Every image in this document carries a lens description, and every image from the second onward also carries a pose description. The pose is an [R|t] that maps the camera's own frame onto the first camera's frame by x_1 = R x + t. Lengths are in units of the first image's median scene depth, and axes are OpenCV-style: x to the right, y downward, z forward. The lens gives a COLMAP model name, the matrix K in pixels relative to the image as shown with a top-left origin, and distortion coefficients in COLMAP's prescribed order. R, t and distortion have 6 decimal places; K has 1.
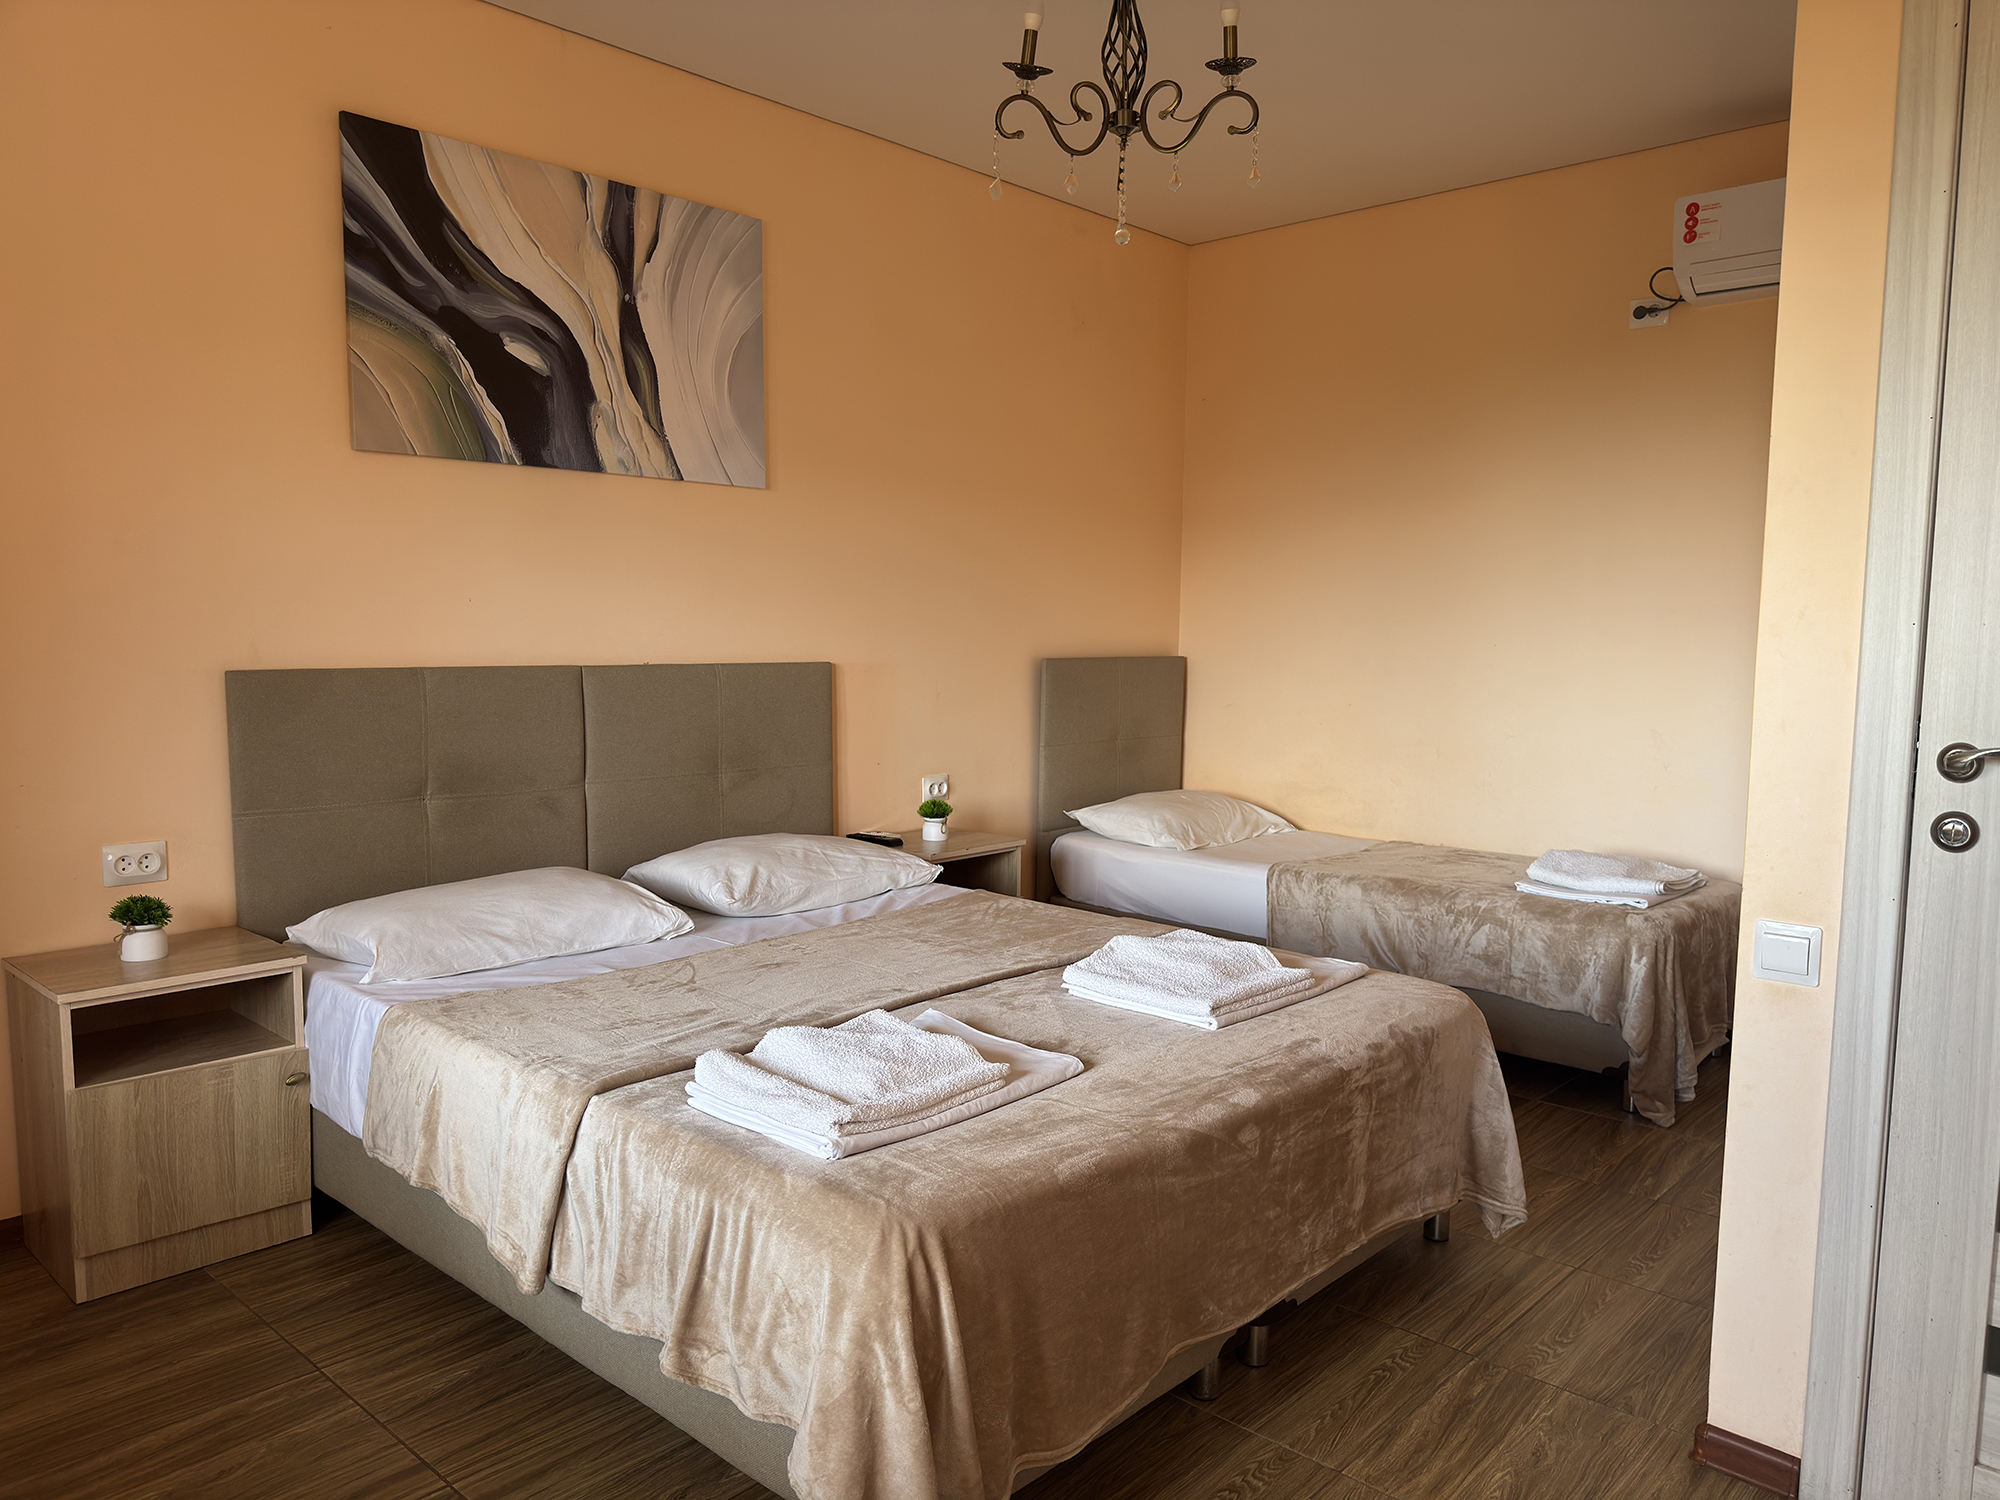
lens RADIAL K [[1404.9, 0, 1009.0], [0, 1404.9, 770.1], [0, 0, 1]] dist [0.041805, -0.042688]
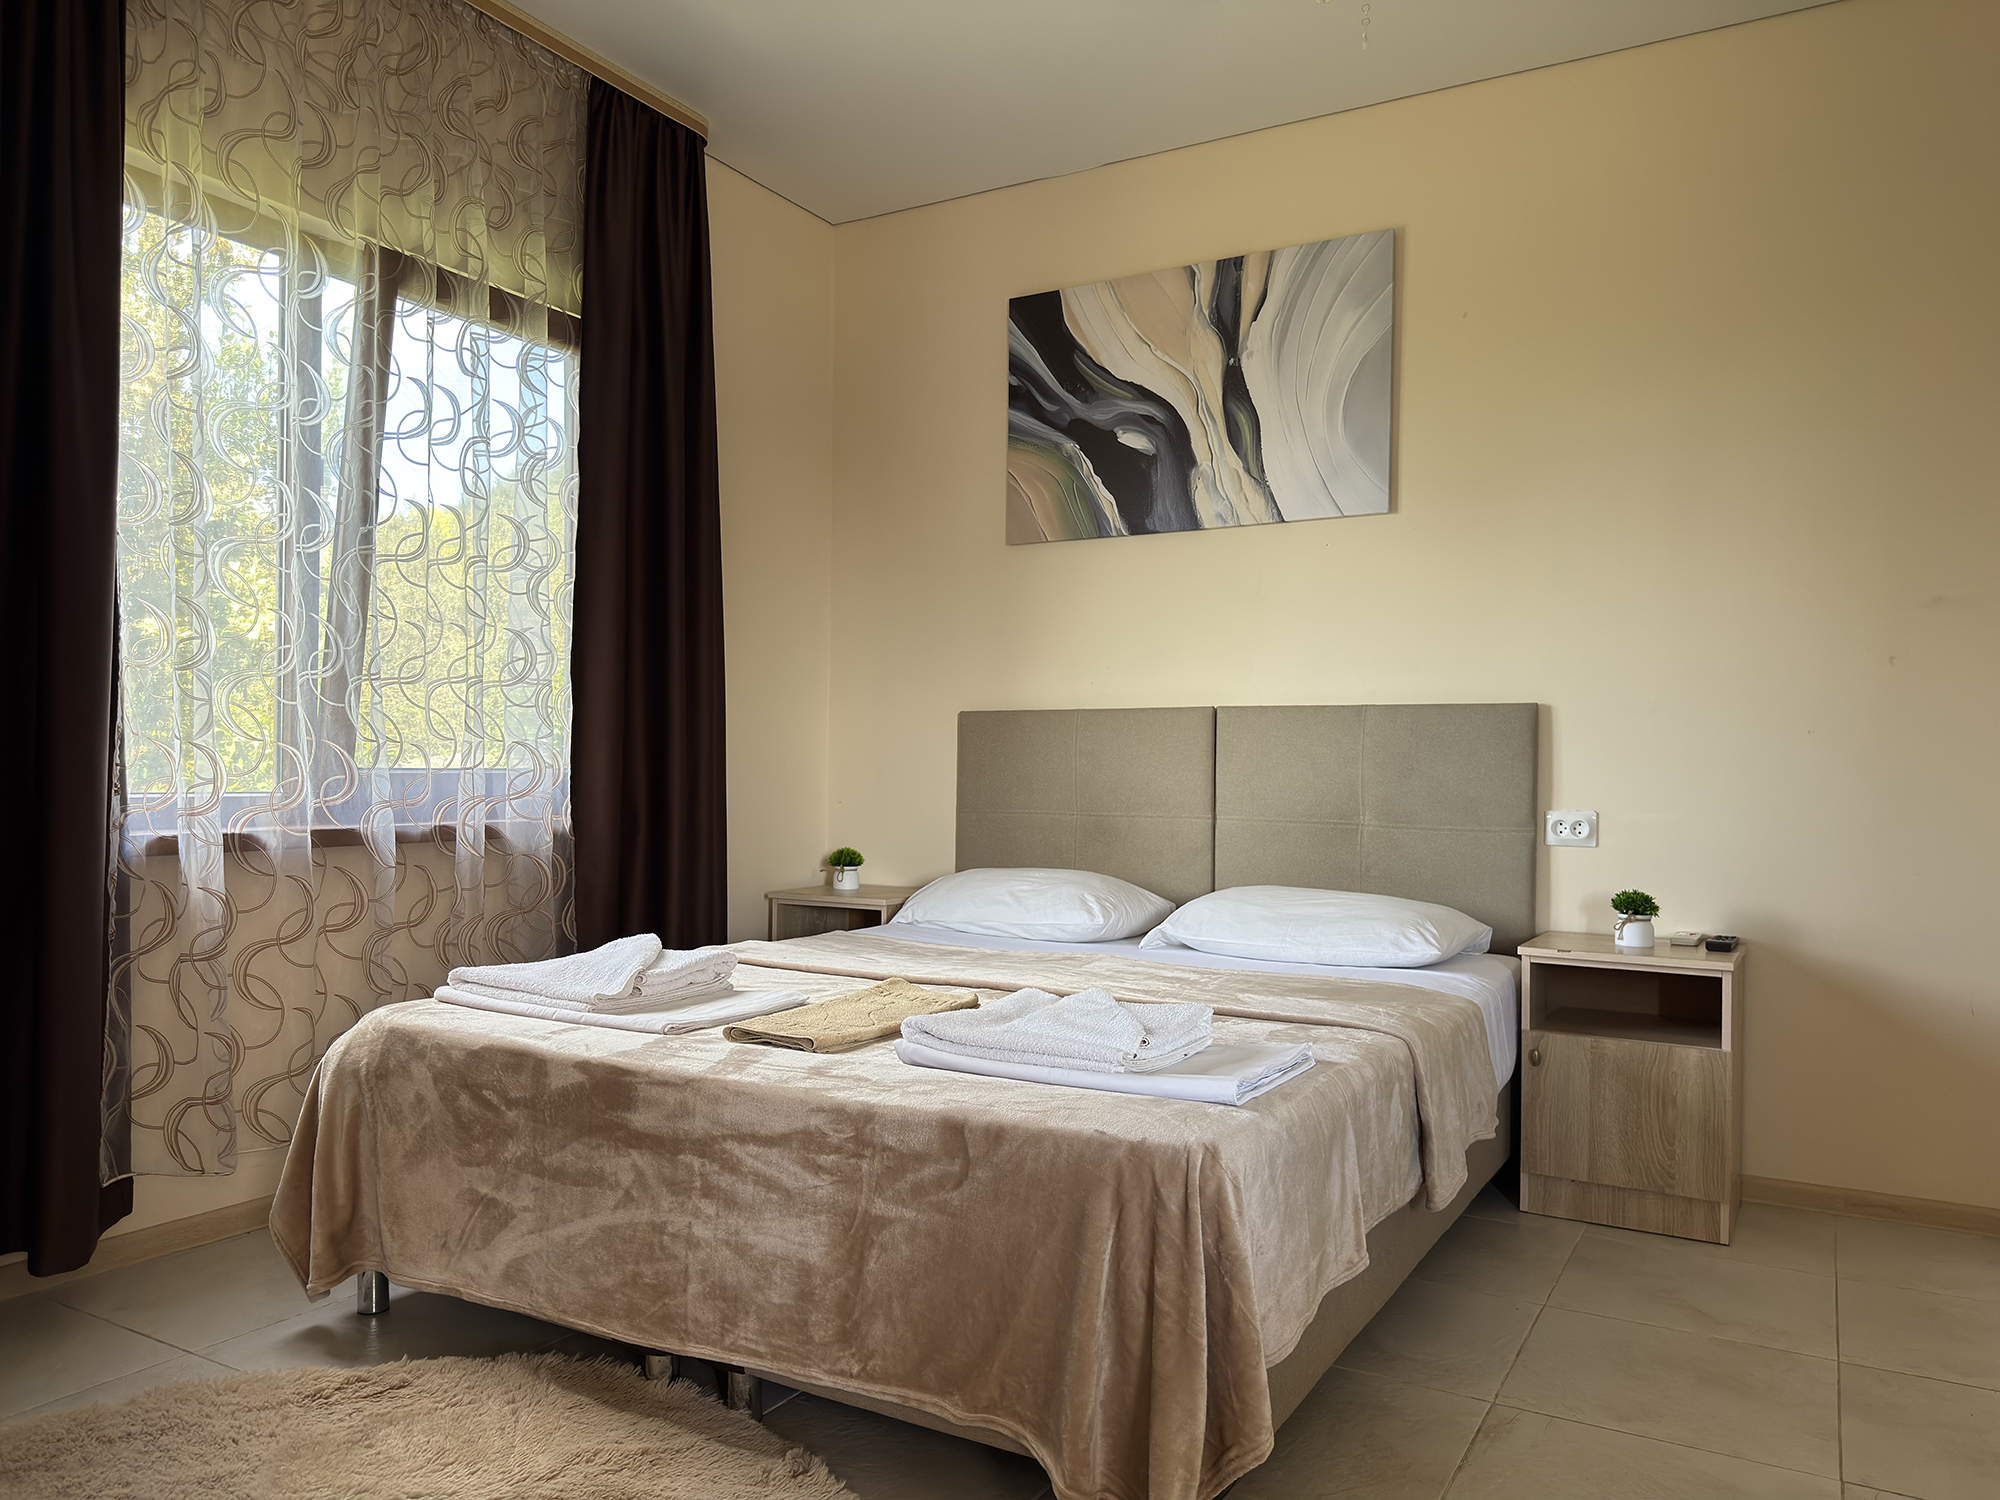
lens RADIAL K [[1404.9, 0, 1017.5], [0, 1404.9, 774.9], [0, 0, 1]] dist [0.041805, -0.042688]
pose [[0.222437, 0.001788, -0.974946, 0.771313], [-0.108864, 0.993790, -0.023015, 0.017934], [0.968850, 0.111256, 0.221250, 0.679998]]
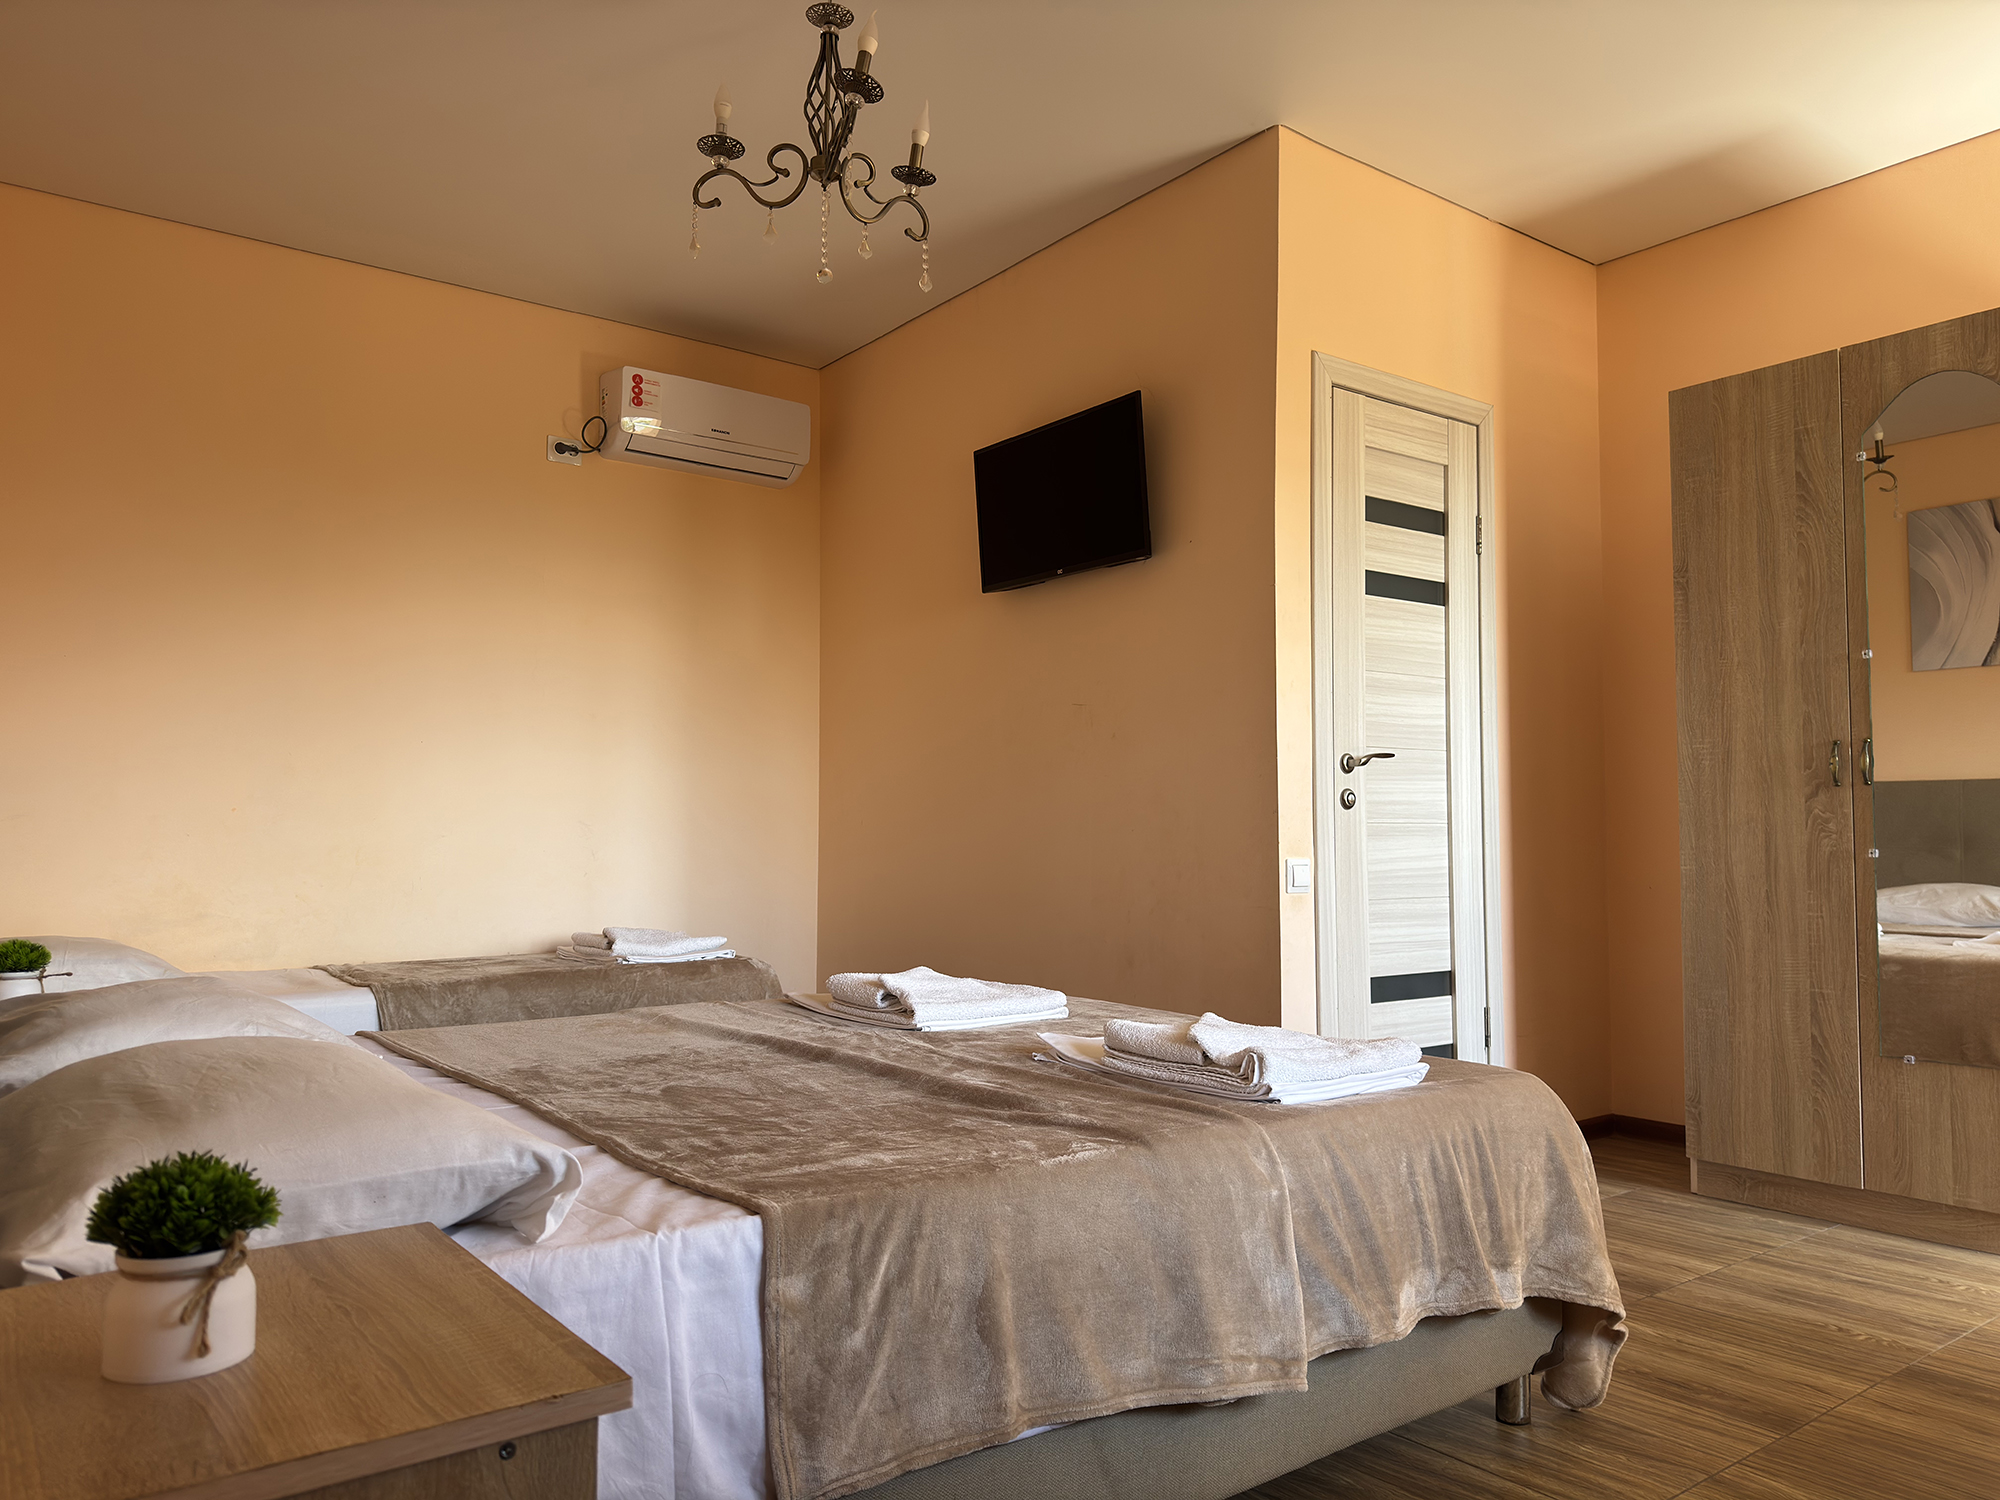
lens RADIAL K [[1404.9, 0, 1006.7], [0, 1404.9, 765.3], [0, 0, 1]] dist [0.041805, -0.042688]
pose [[0.175093, 0.037460, 0.983839, -0.724458], [0.103615, 0.993026, -0.056250, 0.031250], [-0.979084, 0.111790, 0.169990, 0.616560]]
